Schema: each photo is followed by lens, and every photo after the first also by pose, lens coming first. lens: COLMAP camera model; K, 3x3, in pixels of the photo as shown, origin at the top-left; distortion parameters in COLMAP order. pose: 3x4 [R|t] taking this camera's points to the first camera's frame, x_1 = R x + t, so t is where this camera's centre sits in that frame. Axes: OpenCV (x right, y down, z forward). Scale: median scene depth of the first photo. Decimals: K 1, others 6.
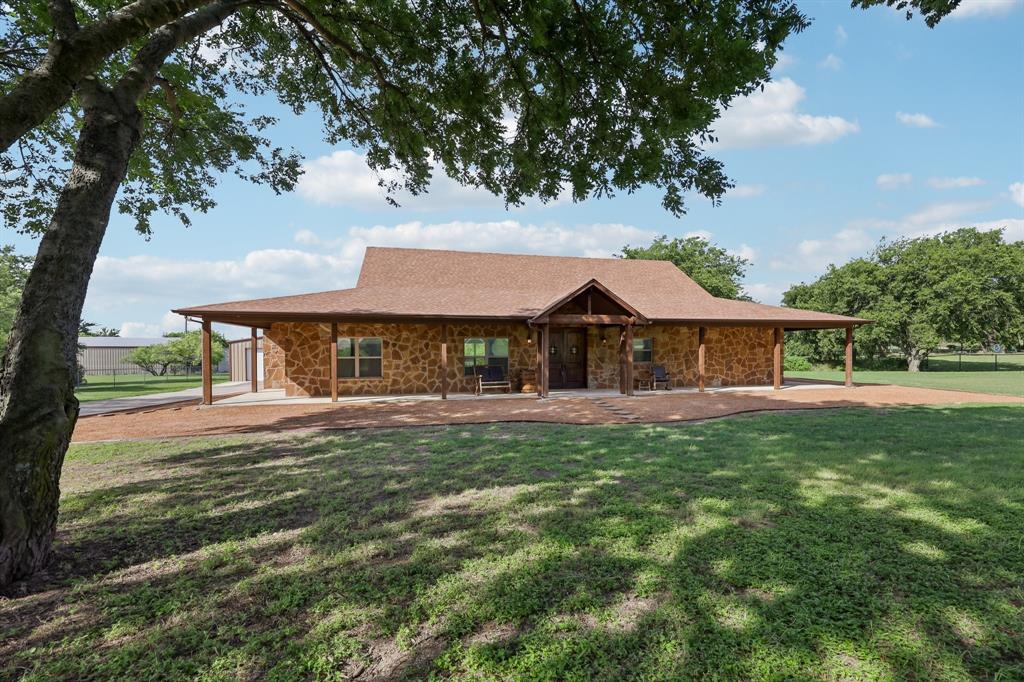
lens RADIAL K [[429.7, 0, 505.5], [0, 429.7, 345.5], [0, 0, 1]] dist [0.000468, -0.000138]
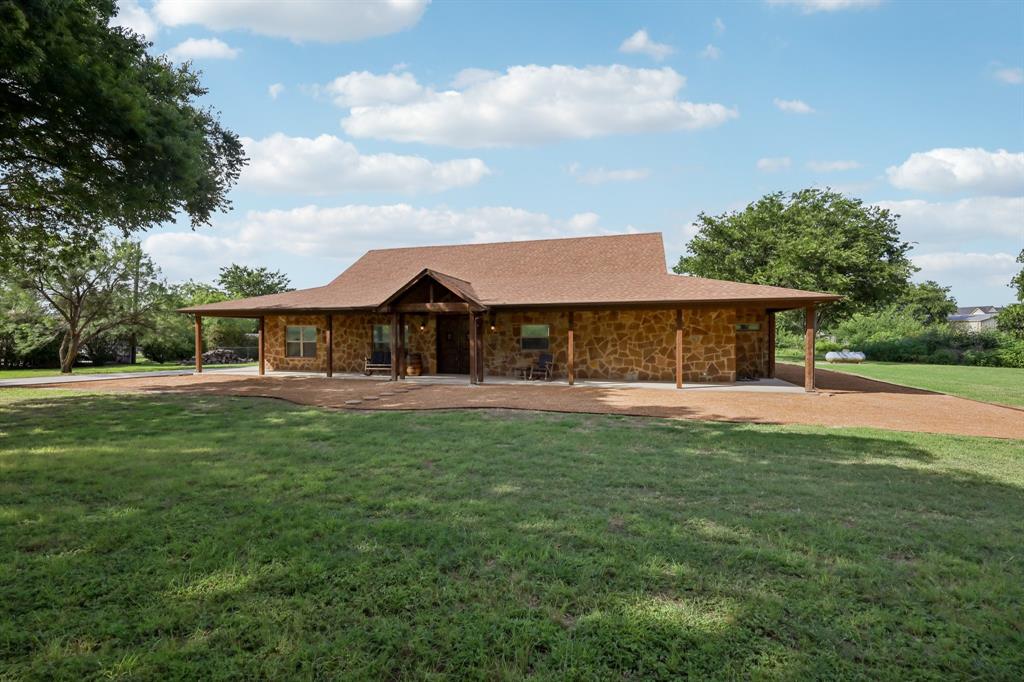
lens RADIAL K [[411.3, 0, 502.4], [0, 411.3, 323.6], [0, 0, 1]] dist [-0.001384, -0.000151]
pose [[0.880539, -0.008793, -0.473893, 0.690492], [0.003199, 0.999915, -0.012608, -0.007523], [0.473964, 0.009586, 0.880492, 0.179025]]
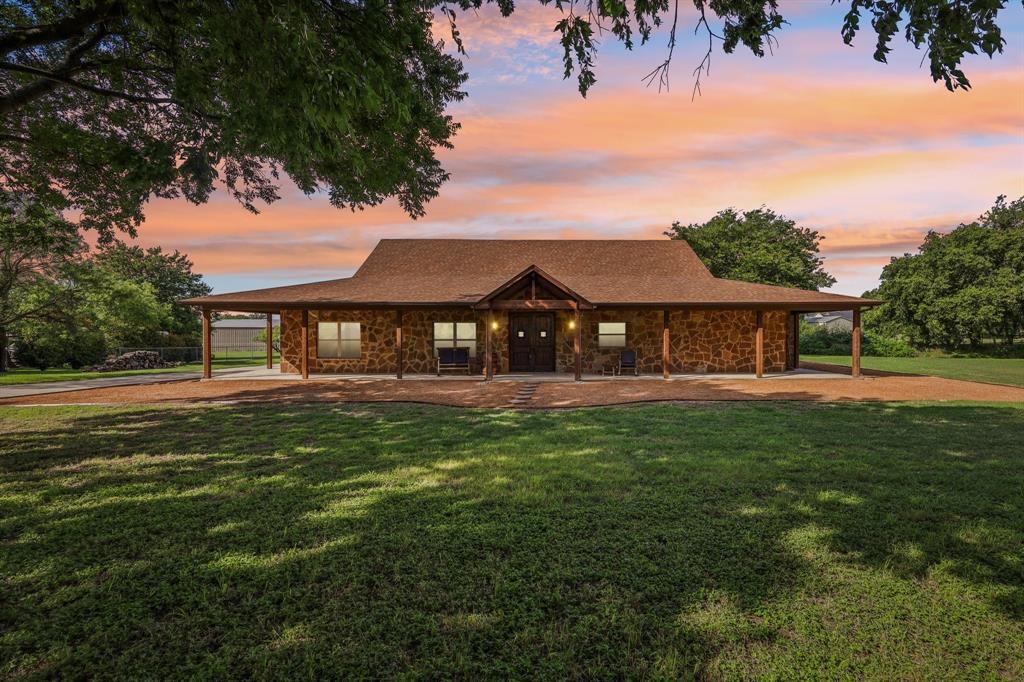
lens RADIAL K [[423.2, 0, 514.6], [0, 423.2, 322.2], [0, 0, 1]] dist [0.000434, 0.000051]
pose [[0.976851, -0.001638, -0.213914, 0.308217], [-0.000300, 0.999959, -0.009026, -0.008218], [0.213920, 0.008881, 0.976811, 0.009299]]
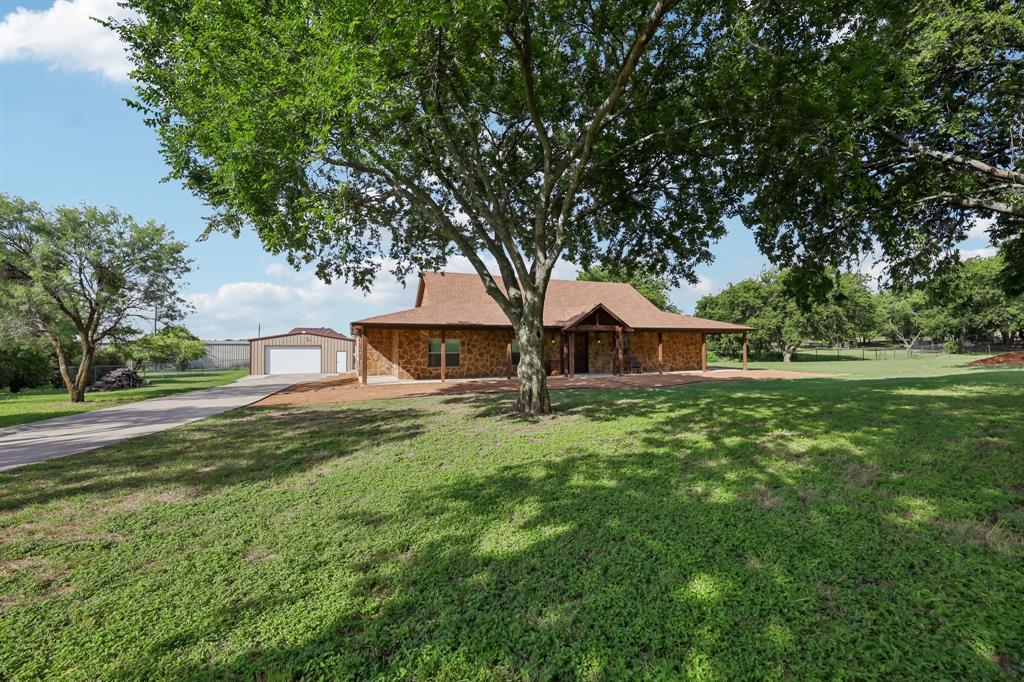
lens RADIAL K [[411.3, 0, 502.4], [0, 411.3, 323.6], [0, 0, 1]] dist [-0.001384, -0.000151]
pose [[0.989396, 0.006524, 0.145094, -0.316480], [-0.000131, 0.999030, -0.044026, -0.009414], [-0.145241, 0.043540, 0.988438, -0.386503]]
